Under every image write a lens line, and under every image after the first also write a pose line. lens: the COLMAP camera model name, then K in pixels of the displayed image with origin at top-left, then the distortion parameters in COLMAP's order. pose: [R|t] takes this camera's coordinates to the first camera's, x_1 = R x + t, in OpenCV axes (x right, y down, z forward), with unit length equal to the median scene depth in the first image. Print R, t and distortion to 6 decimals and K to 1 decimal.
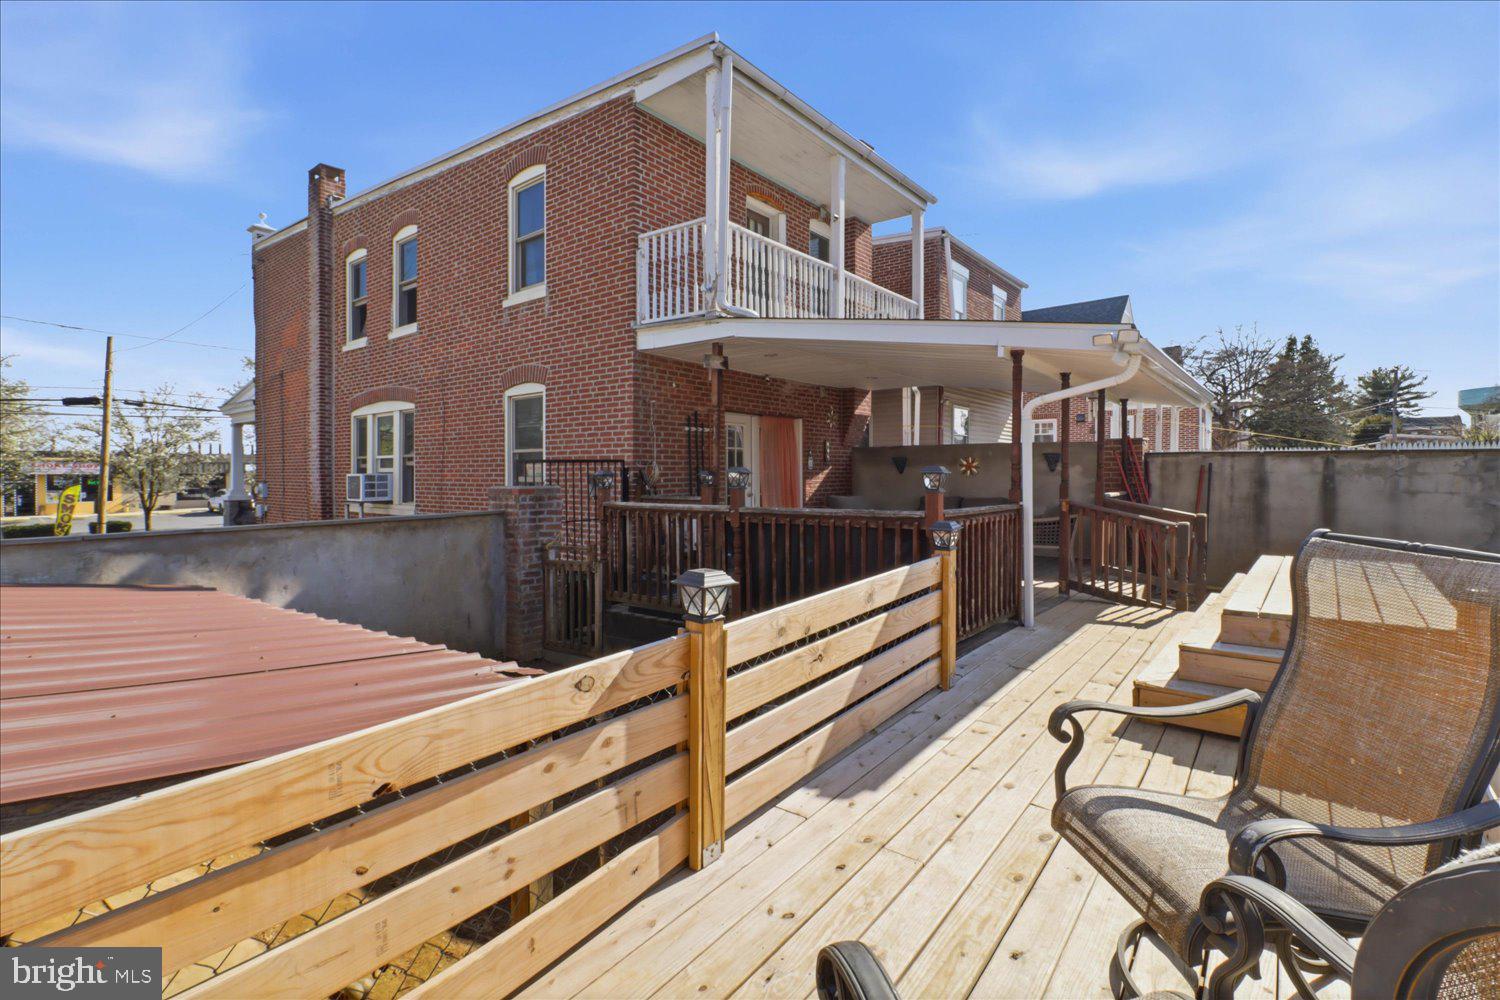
lens RADIAL K [[700.6, 0, 734.8], [0, 700.6, 487.0], [0, 0, 1]] dist [-0.014491, -0.002457]
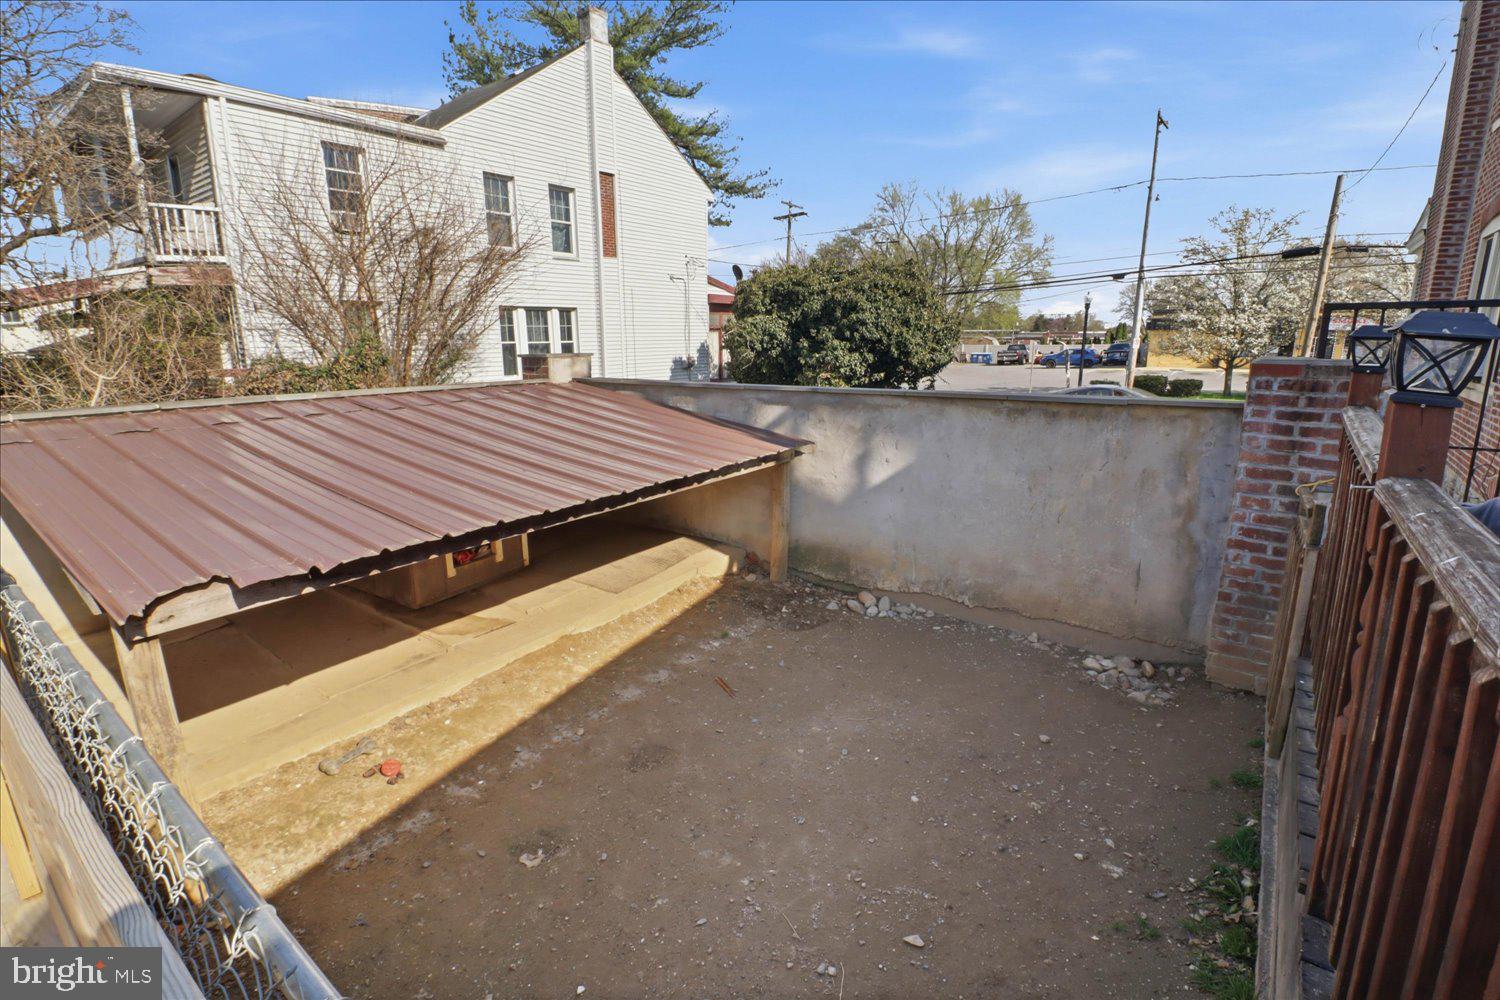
lens RADIAL K [[700.6, 0, 746.3], [0, 700.6, 489.5], [0, 0, 1]] dist [-0.014491, -0.002457]
pose [[0.019307, 0.222167, -0.974817, 0.190954], [-0.013286, 0.974970, 0.221939, -0.014878], [0.999725, 0.008666, 0.021775, 0.623767]]
